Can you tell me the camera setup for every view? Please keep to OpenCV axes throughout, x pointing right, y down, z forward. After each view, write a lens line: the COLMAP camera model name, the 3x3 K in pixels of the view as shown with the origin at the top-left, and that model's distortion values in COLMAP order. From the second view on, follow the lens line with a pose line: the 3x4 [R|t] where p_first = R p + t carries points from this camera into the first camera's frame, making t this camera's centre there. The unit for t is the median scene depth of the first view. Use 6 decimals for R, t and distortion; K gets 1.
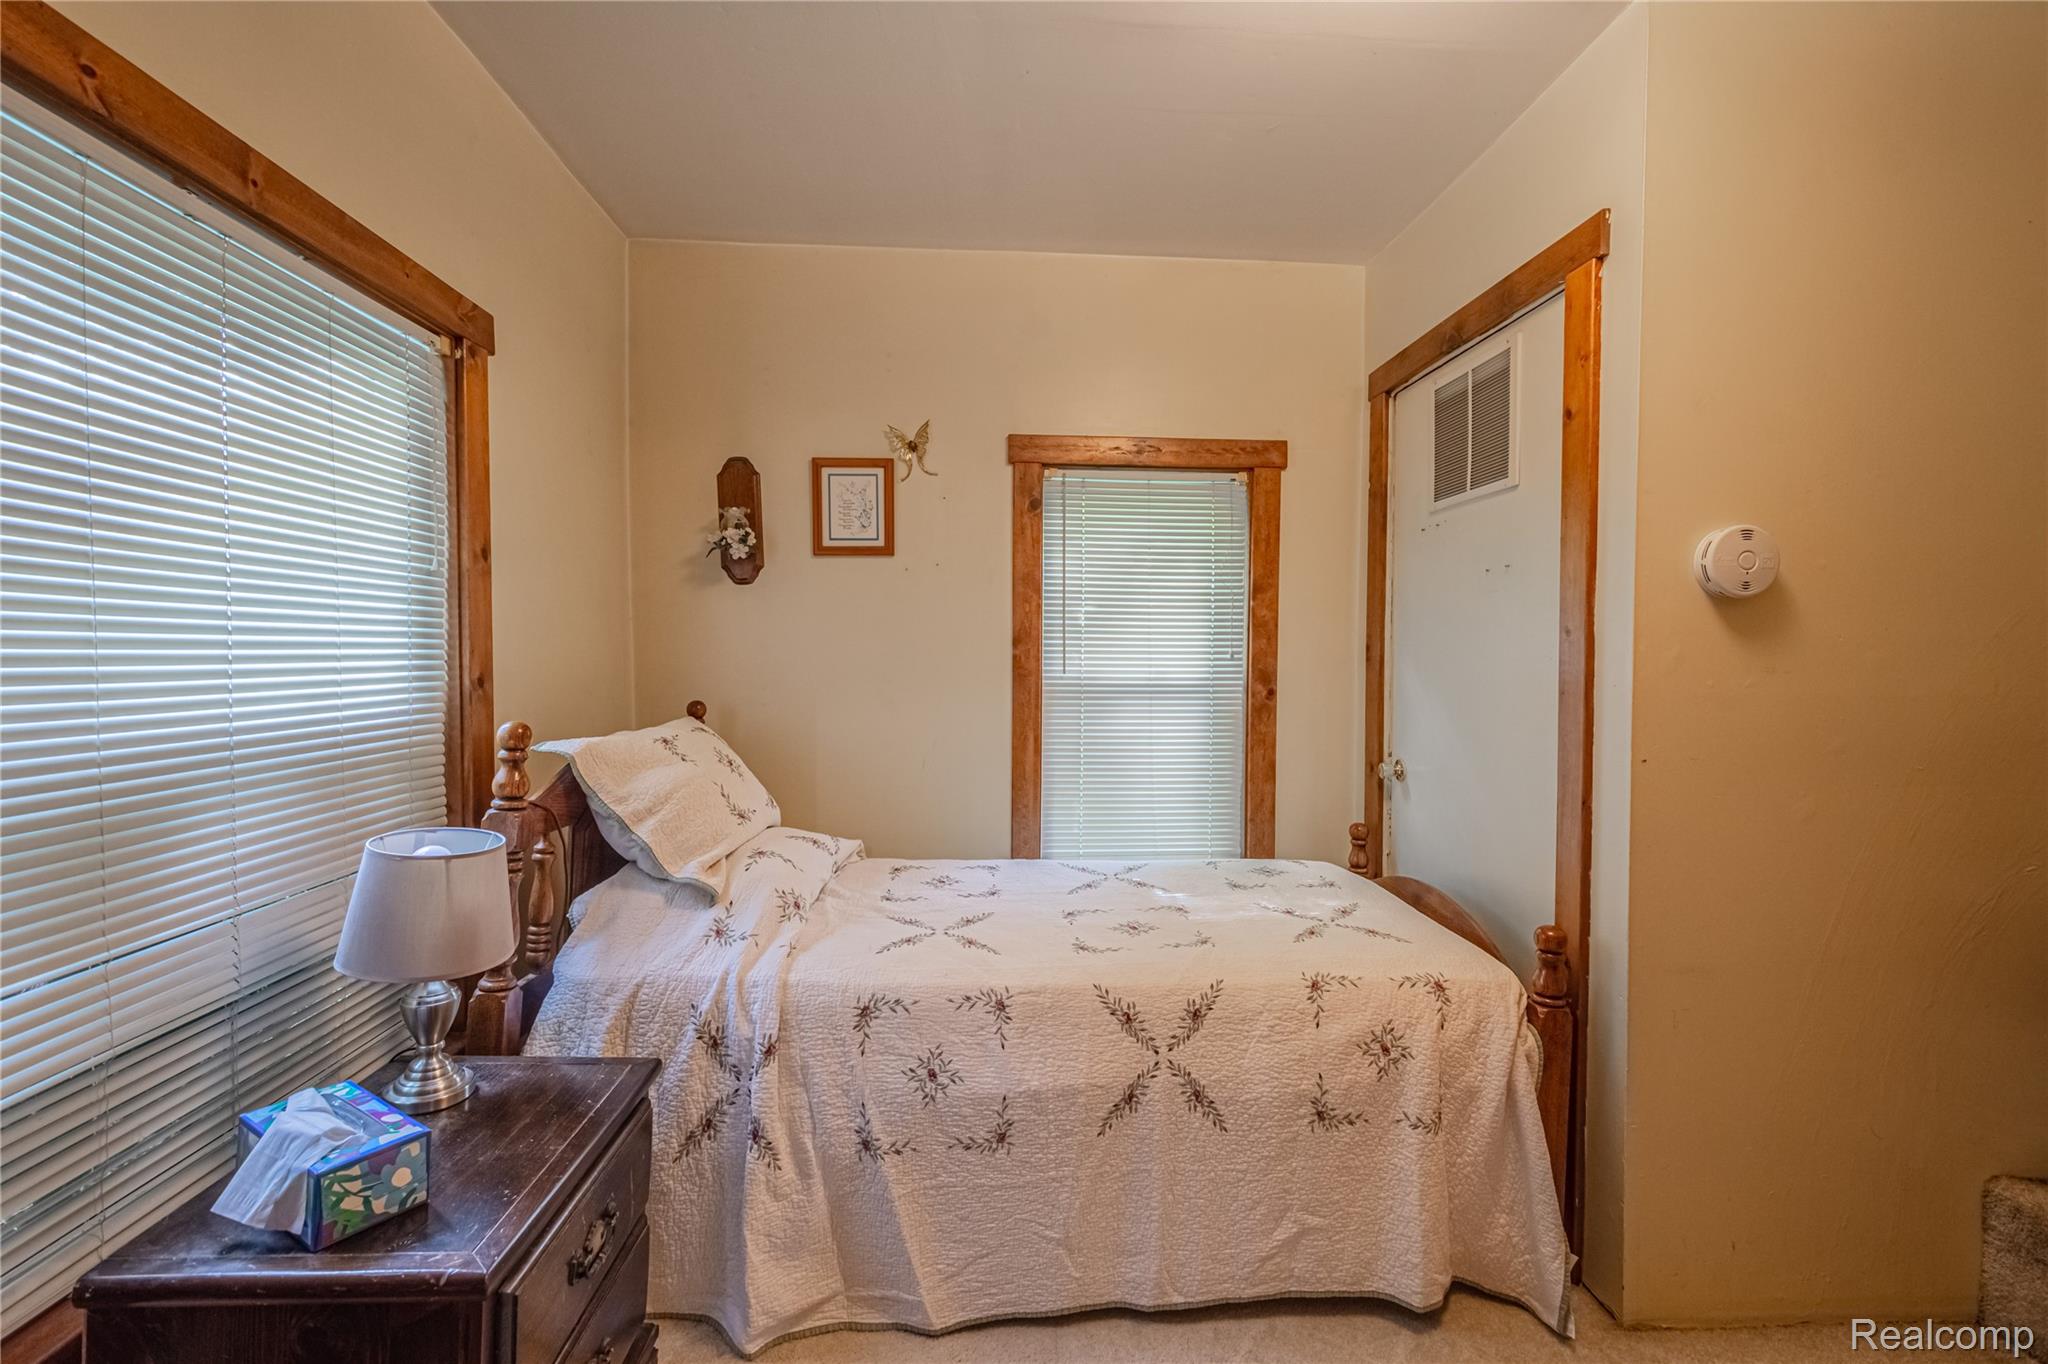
lens RADIAL K [[897.6, 0, 1020.7], [0, 897.6, 678.6], [0, 0, 1]] dist [0.011795, -0.003943]
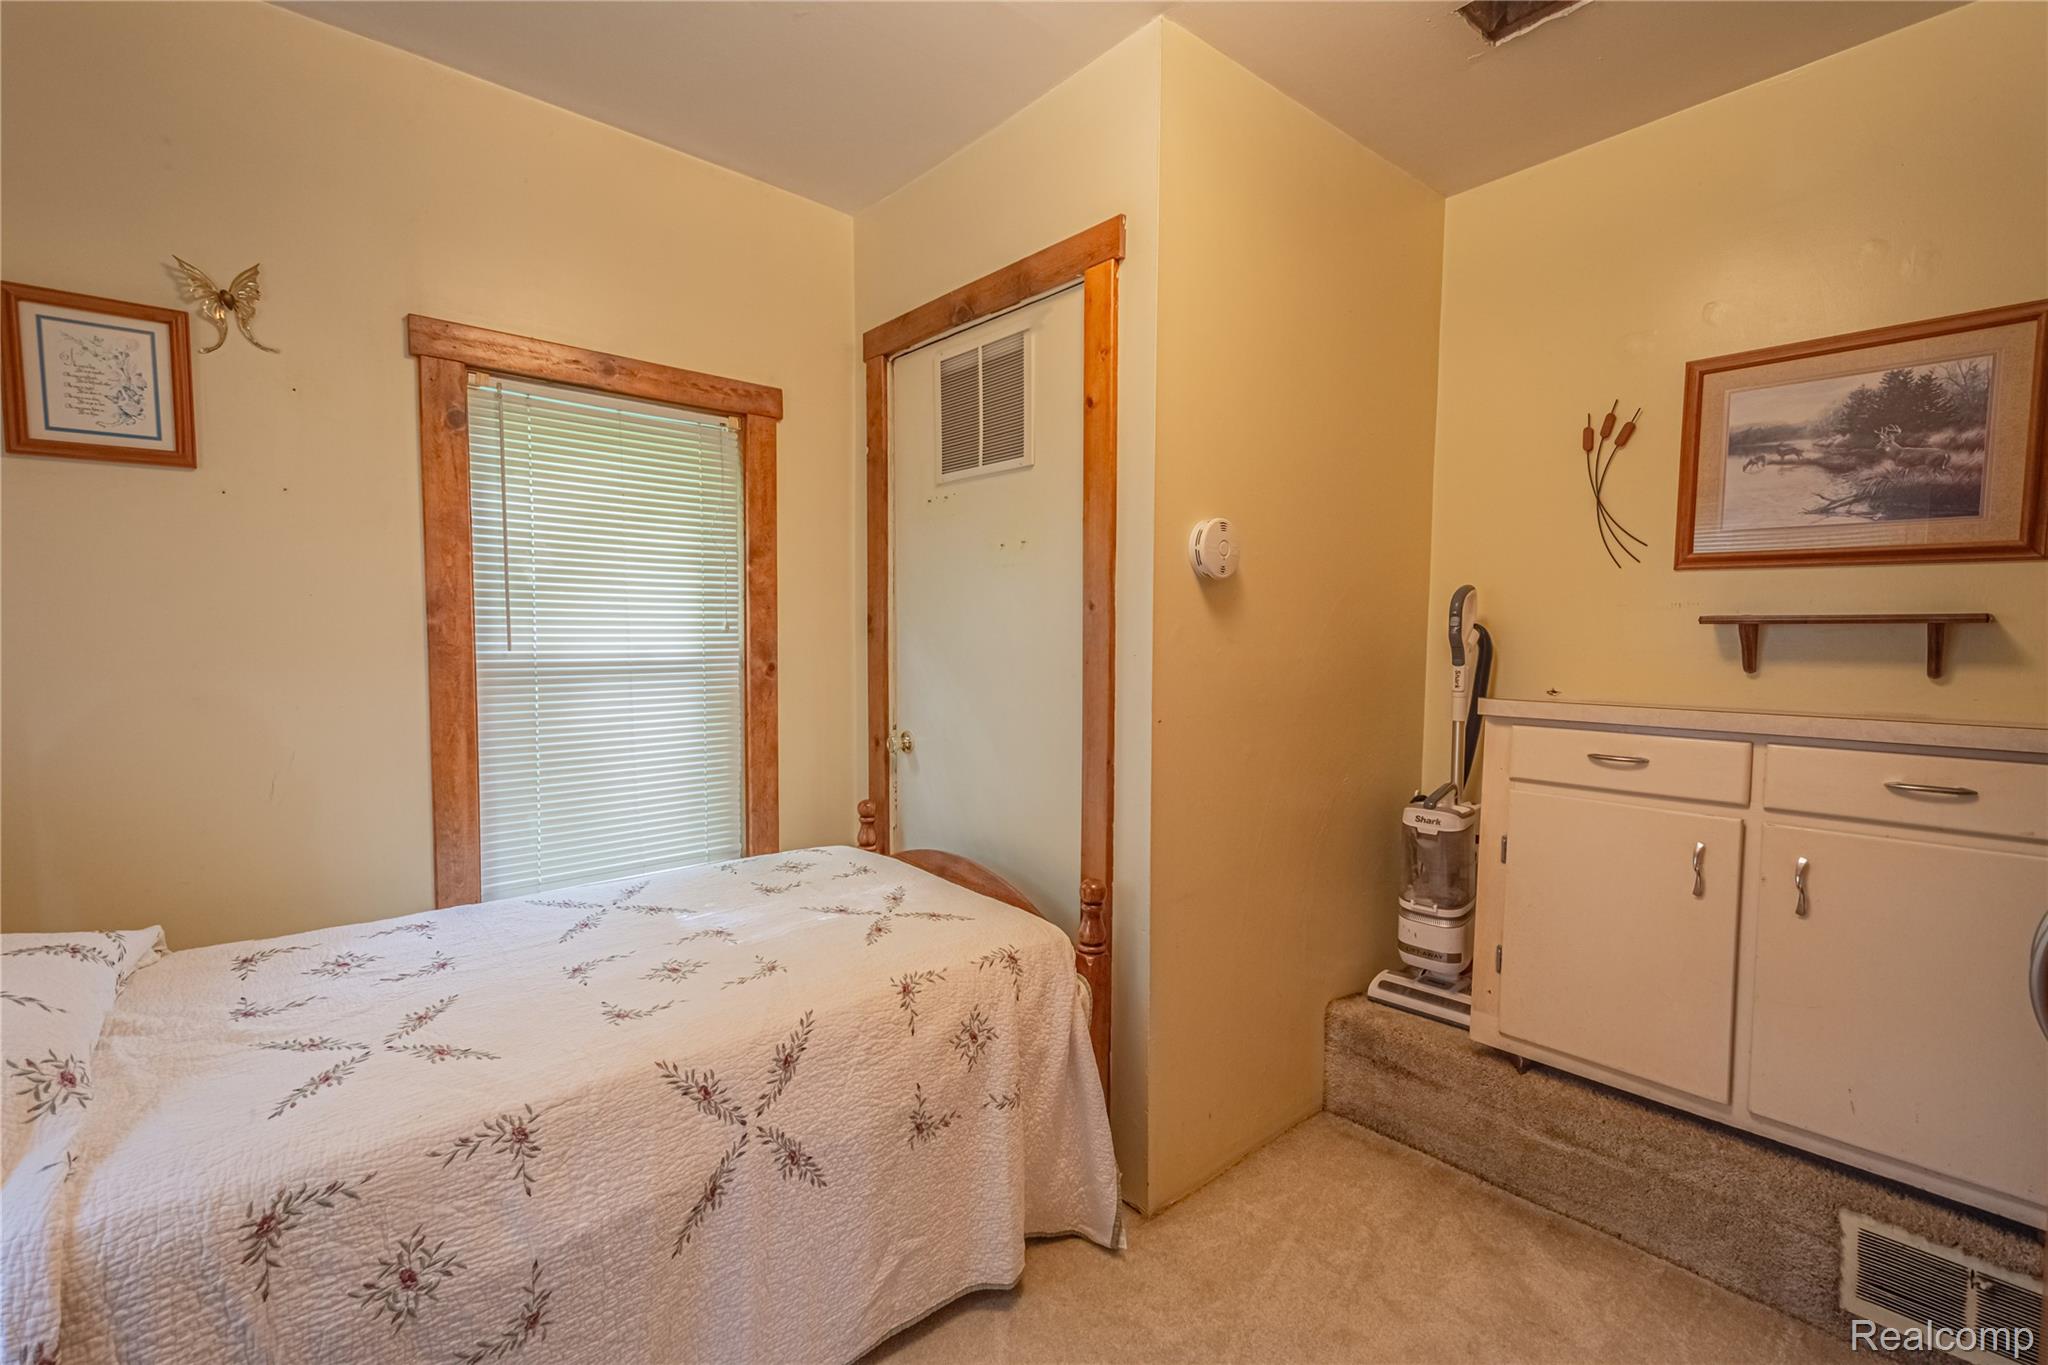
lens RADIAL K [[897.6, 0, 1030.0], [0, 897.6, 678.5], [0, 0, 1]] dist [0.011795, -0.003943]
pose [[0.784281, -0.034665, 0.619436, -0.117989], [0.014331, 0.999184, 0.037771, -0.006416], [-0.620240, -0.020746, 0.784138, 0.195467]]
